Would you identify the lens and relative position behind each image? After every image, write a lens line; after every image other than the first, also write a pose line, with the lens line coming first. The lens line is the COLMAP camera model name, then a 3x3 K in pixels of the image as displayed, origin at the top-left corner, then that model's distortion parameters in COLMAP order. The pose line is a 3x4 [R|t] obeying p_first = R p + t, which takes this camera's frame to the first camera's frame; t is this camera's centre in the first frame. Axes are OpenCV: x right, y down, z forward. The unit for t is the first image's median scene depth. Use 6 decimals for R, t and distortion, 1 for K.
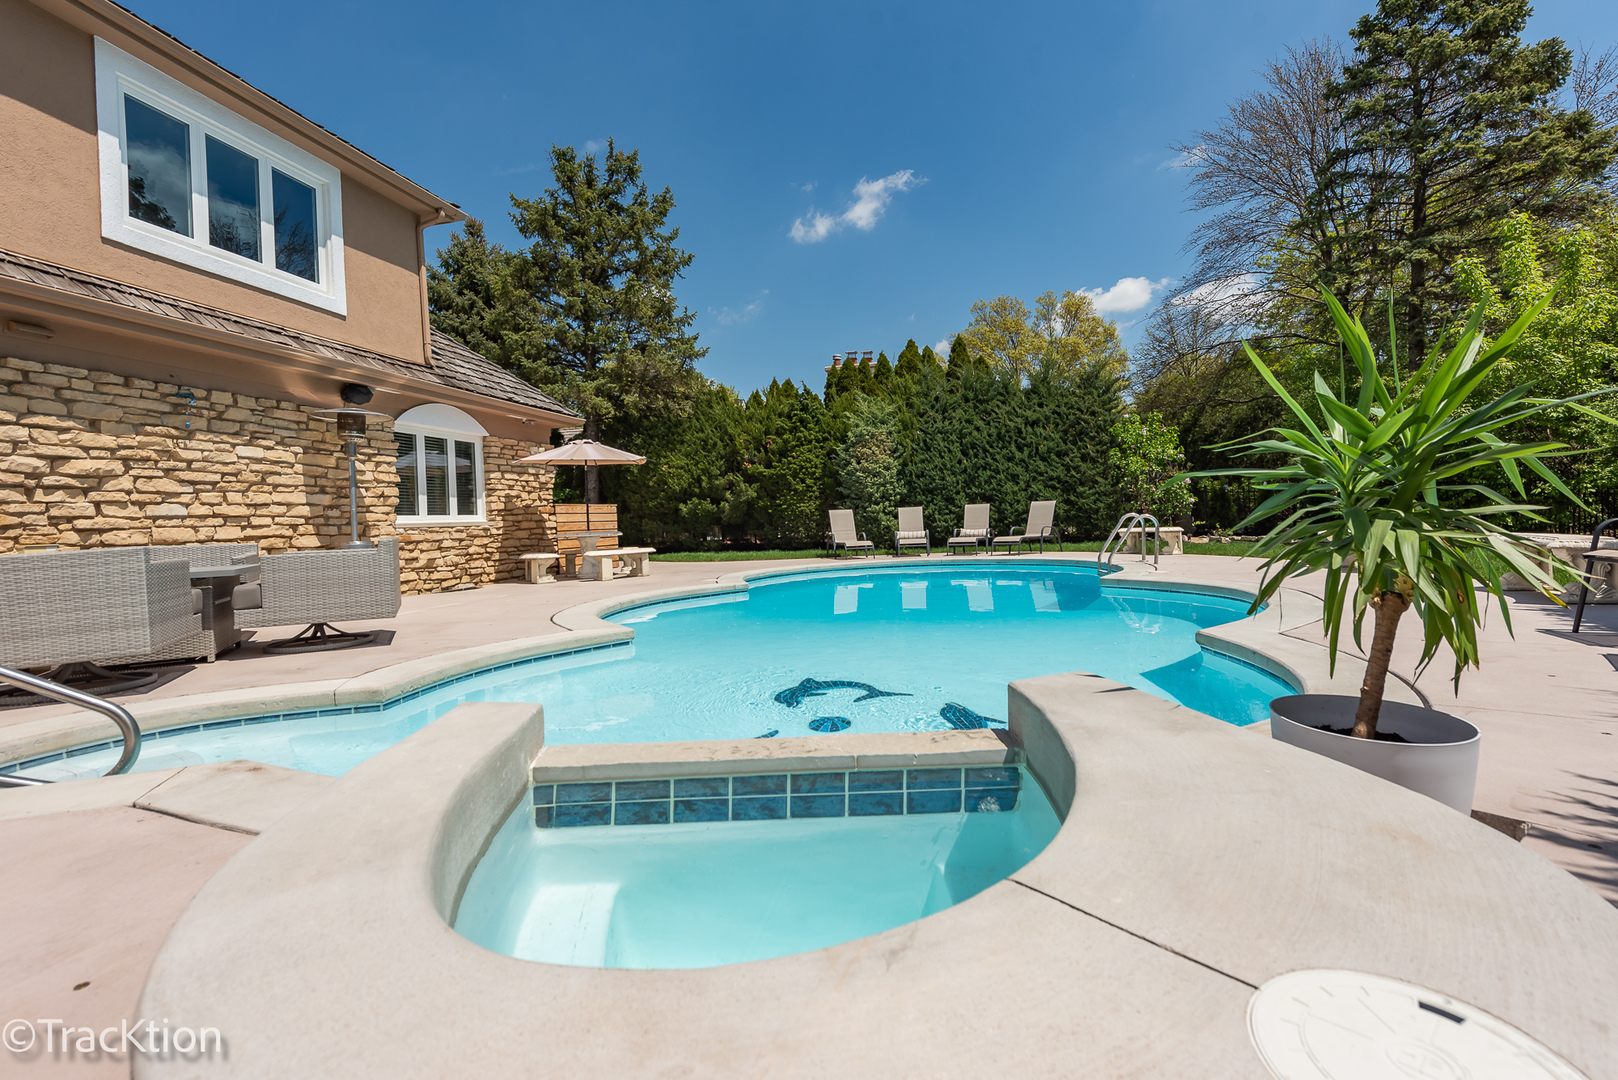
lens RADIAL K [[739.2, 0, 815.7], [0, 739.2, 510.4], [0, 0, 1]] dist [0.009842, -0.001354]
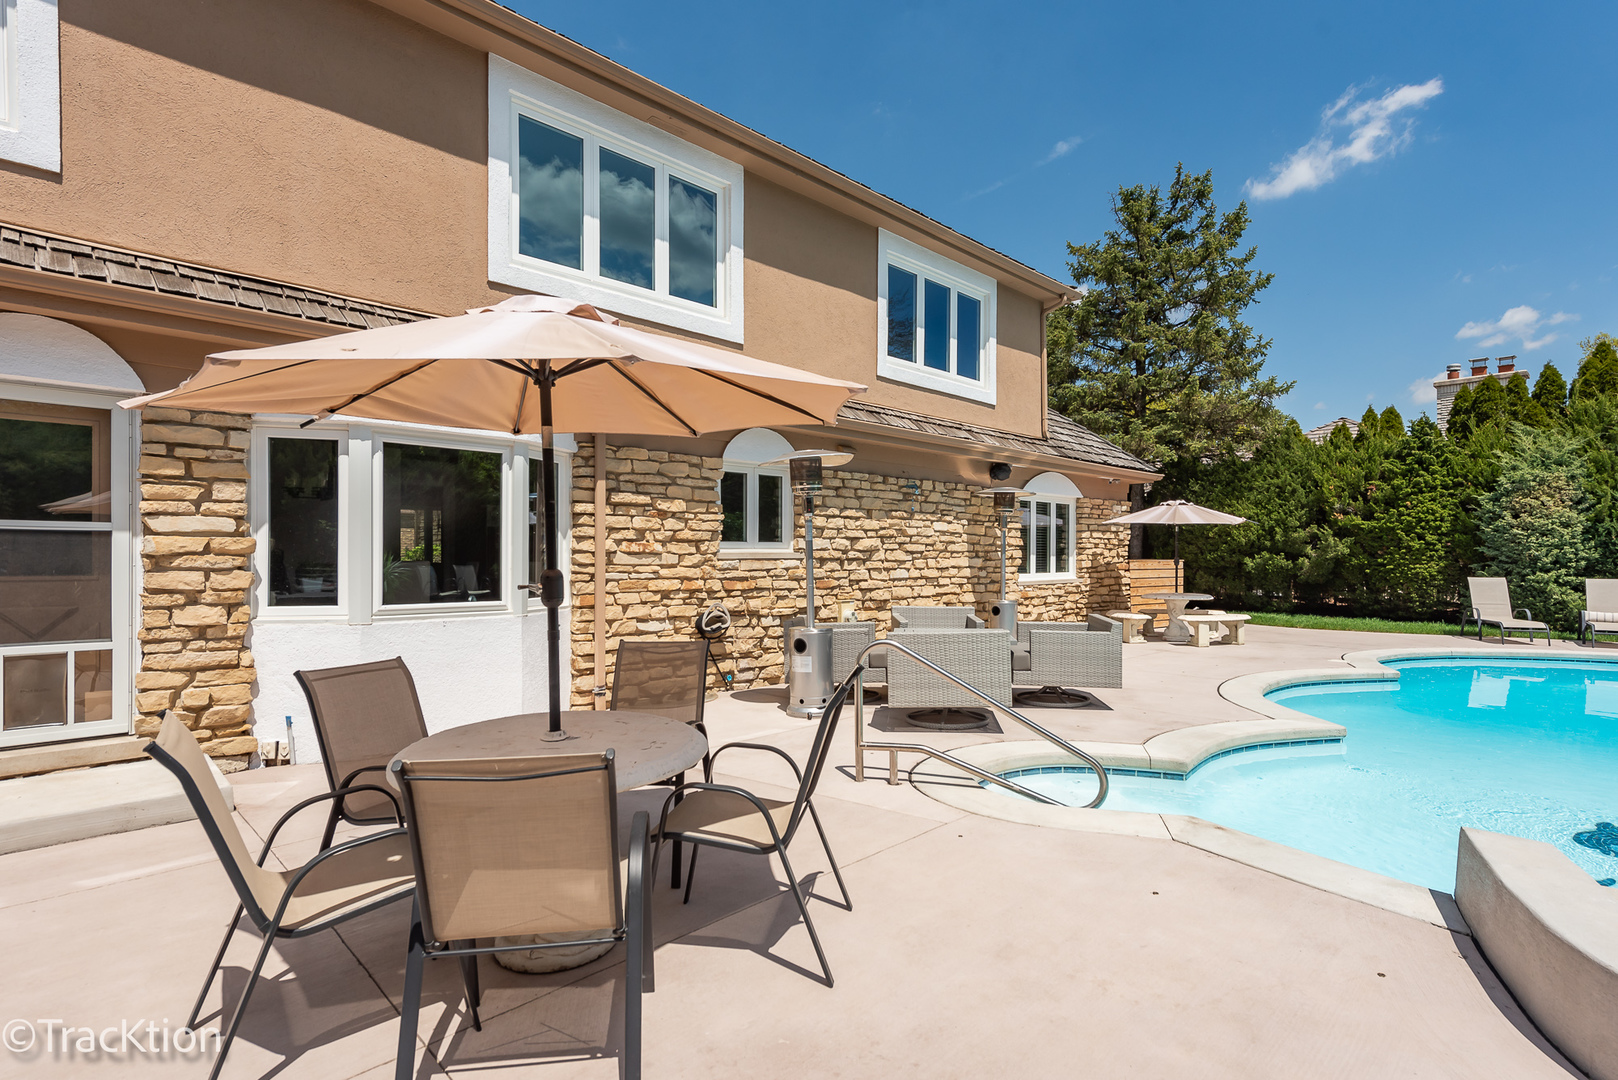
lens RADIAL K [[794.5, 0, 809.4], [0, 794.5, 556.5], [0, 0, 1]] dist [0.003808, -0.001883]
pose [[0.828847, 0.042856, -0.557832, -0.121057], [-0.027942, 0.998988, 0.035231, -0.042959], [0.558777, -0.013614, 0.829206, -0.146303]]
